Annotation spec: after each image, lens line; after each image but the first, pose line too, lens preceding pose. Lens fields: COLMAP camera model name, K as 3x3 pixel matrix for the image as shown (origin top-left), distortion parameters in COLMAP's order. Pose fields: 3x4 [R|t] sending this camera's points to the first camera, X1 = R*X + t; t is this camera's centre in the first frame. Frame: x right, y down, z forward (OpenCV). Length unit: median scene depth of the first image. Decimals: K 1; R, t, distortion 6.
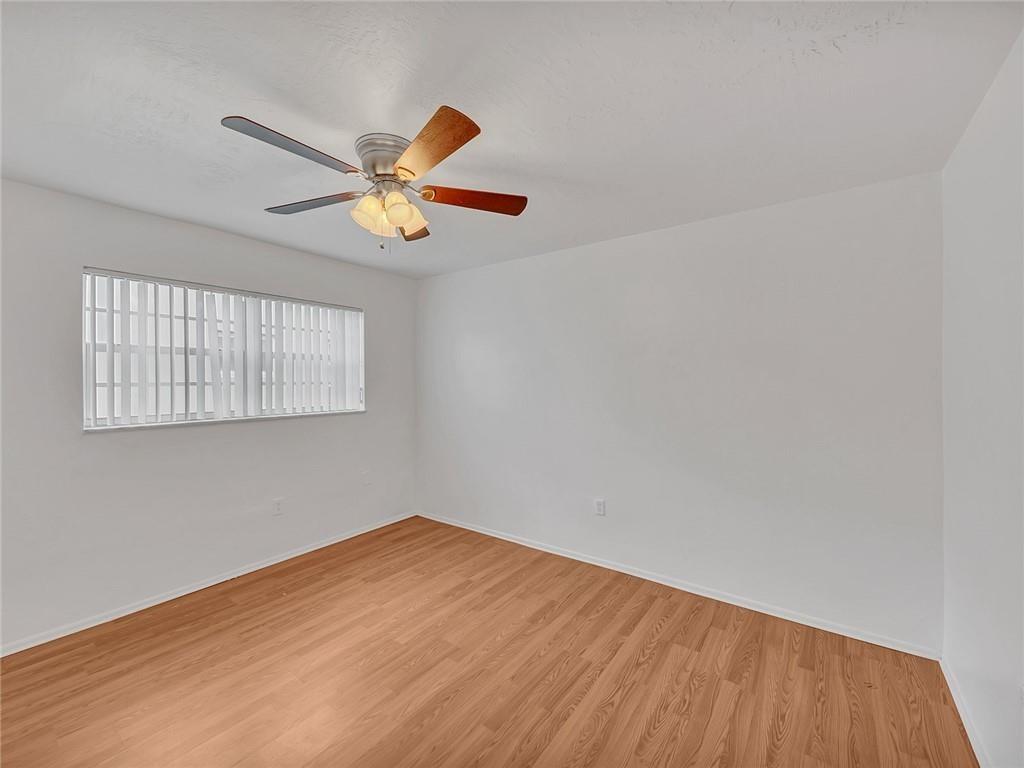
lens RADIAL K [[414.3, 0, 509.1], [0, 414.3, 382.1], [0, 0, 1]] dist [0.000444, -0.000672]
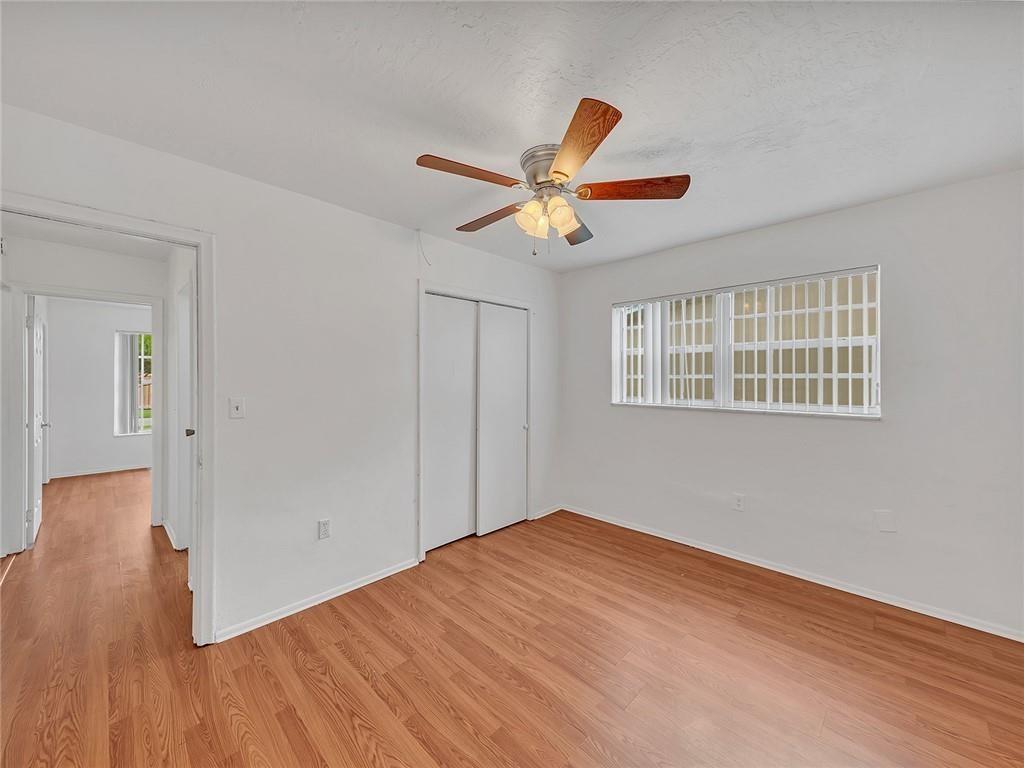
lens RADIAL K [[401.7, 0, 515.6], [0, 401.7, 377.7], [0, 0, 1]] dist [0.001508, -0.000244]
pose [[-0.138931, 0.006400, -0.990281, 0.608473], [-0.007430, 0.999944, 0.007505, 0.005328], [0.990274, 0.008401, -0.138876, 0.824162]]
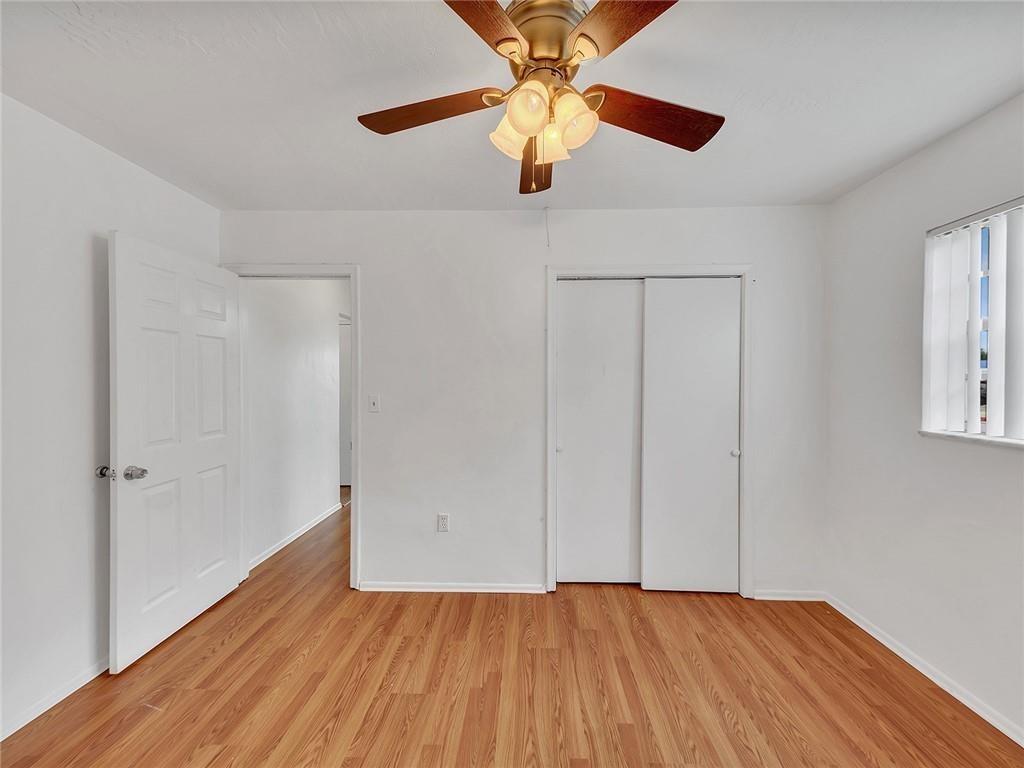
lens RADIAL K [[399.2, 0, 509.4], [0, 399.2, 381.2], [0, 0, 1]] dist [0.009062, -0.000547]
pose [[-0.829466, 0.007291, -0.558509, 0.105079], [-0.002312, 0.999861, 0.016487, 0.005806], [0.558552, 0.014967, -0.829335, 1.185061]]
